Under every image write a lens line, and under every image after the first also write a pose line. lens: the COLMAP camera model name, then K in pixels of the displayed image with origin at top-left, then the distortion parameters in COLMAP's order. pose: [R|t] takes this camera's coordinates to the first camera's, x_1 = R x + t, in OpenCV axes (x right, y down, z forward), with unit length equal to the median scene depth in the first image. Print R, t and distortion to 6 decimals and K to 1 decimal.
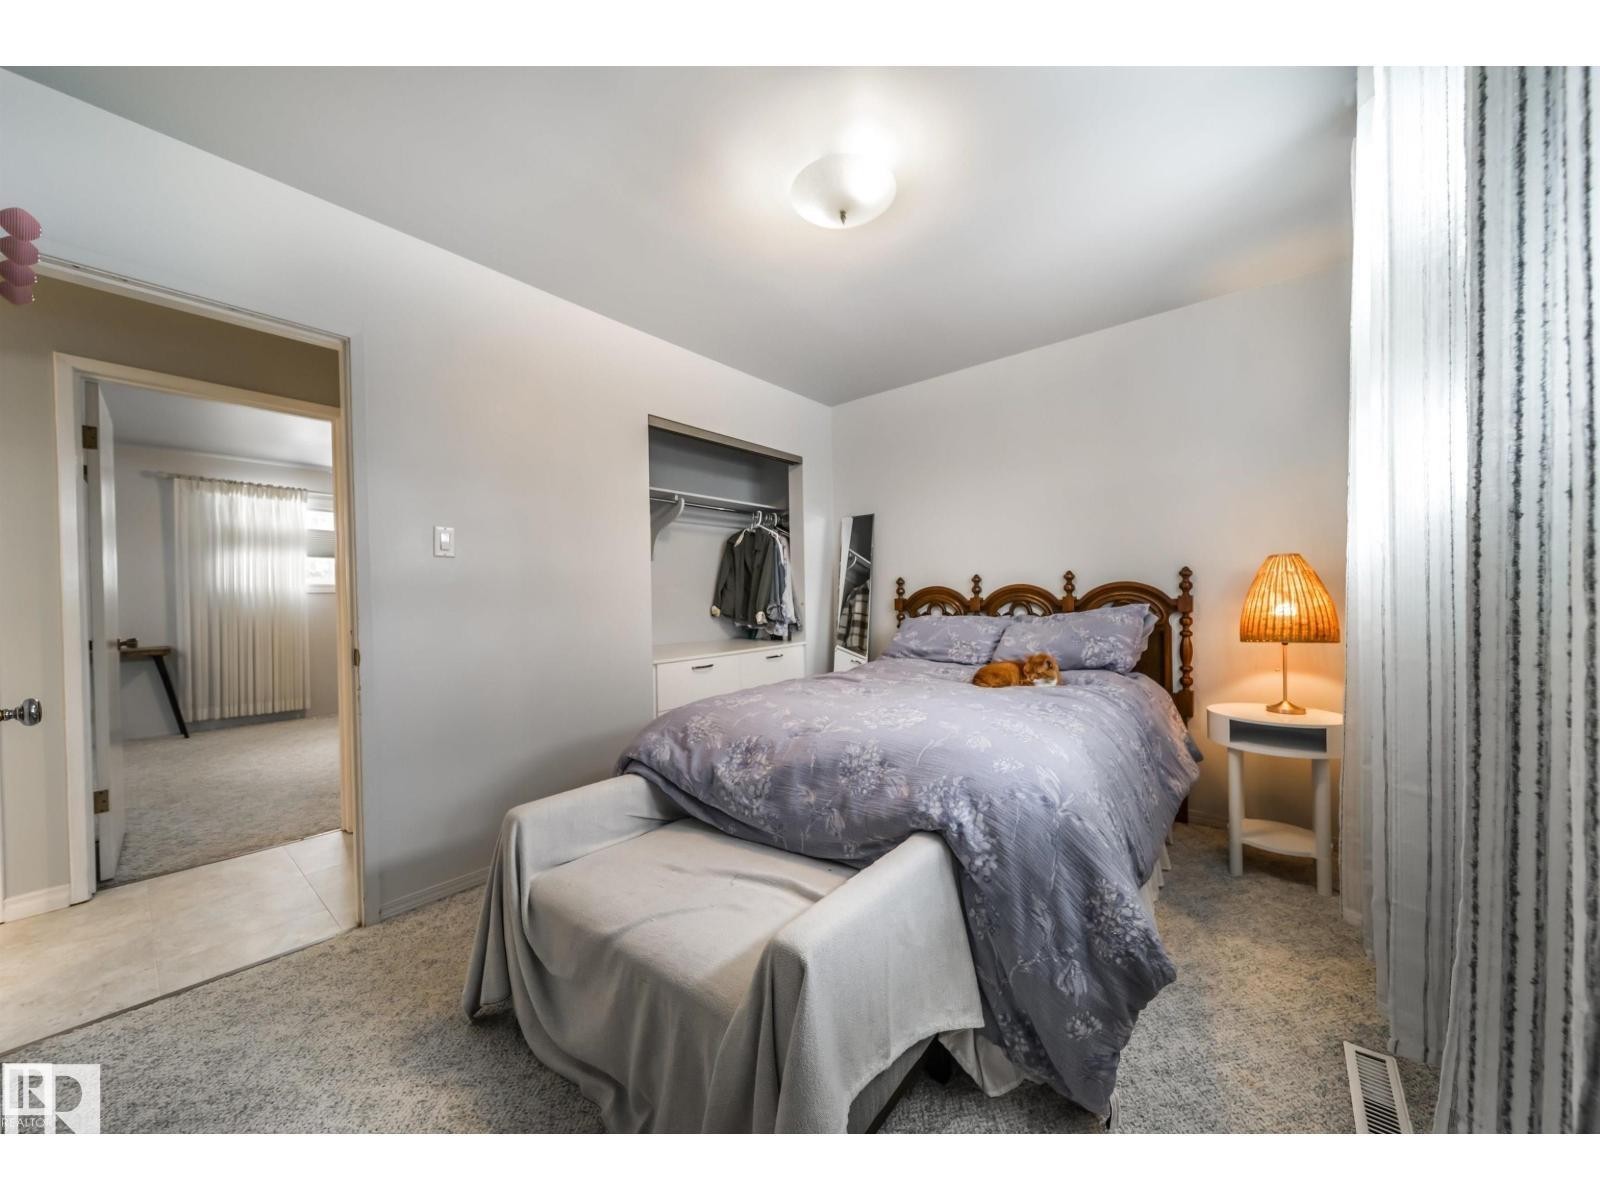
lens RADIAL K [[566.7, 0, 803.0], [0, 566.7, 602.5], [0, 0, 1]] dist [0.002789, -0.000656]
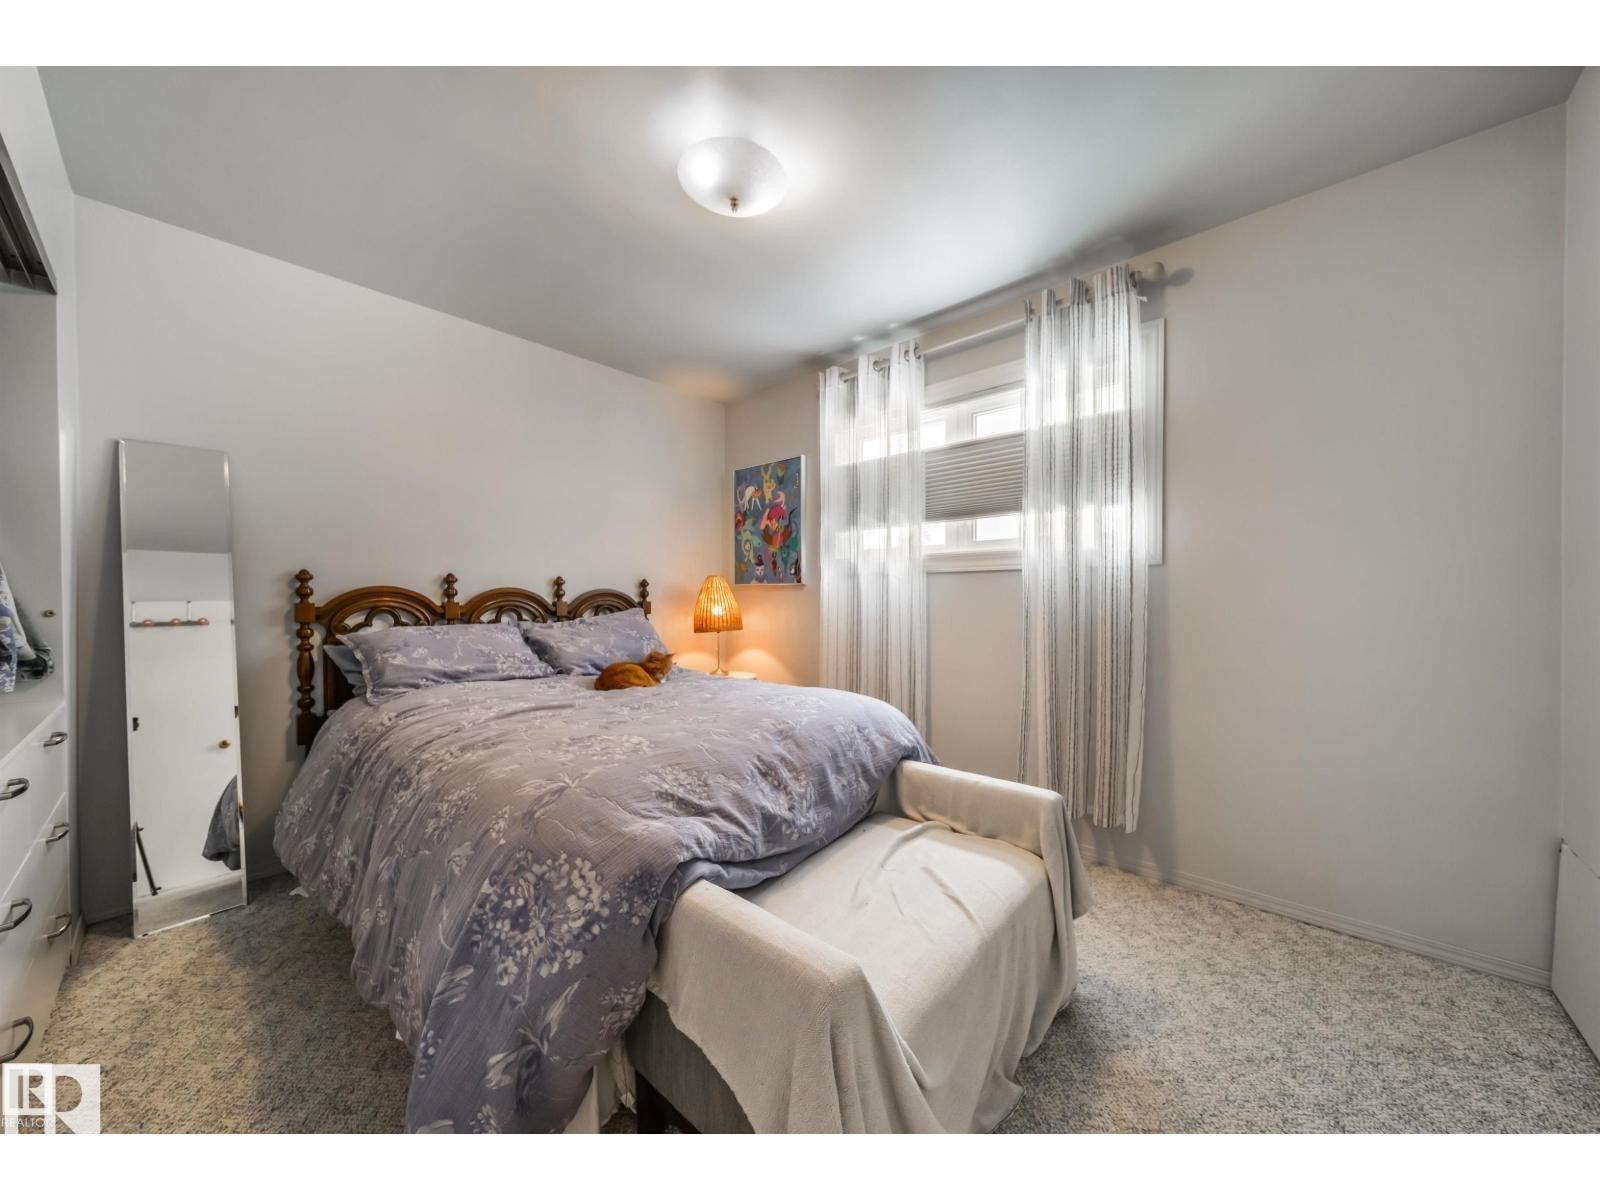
lens RADIAL K [[566.7, 0, 801.8], [0, 566.7, 599.6], [0, 0, 1]] dist [0.002789, -0.000656]
pose [[0.054135, 0.010541, 0.998478, -0.552978], [0.011480, 0.999872, -0.011179, 0.002495], [-0.998468, 0.012068, 0.054007, 0.515313]]
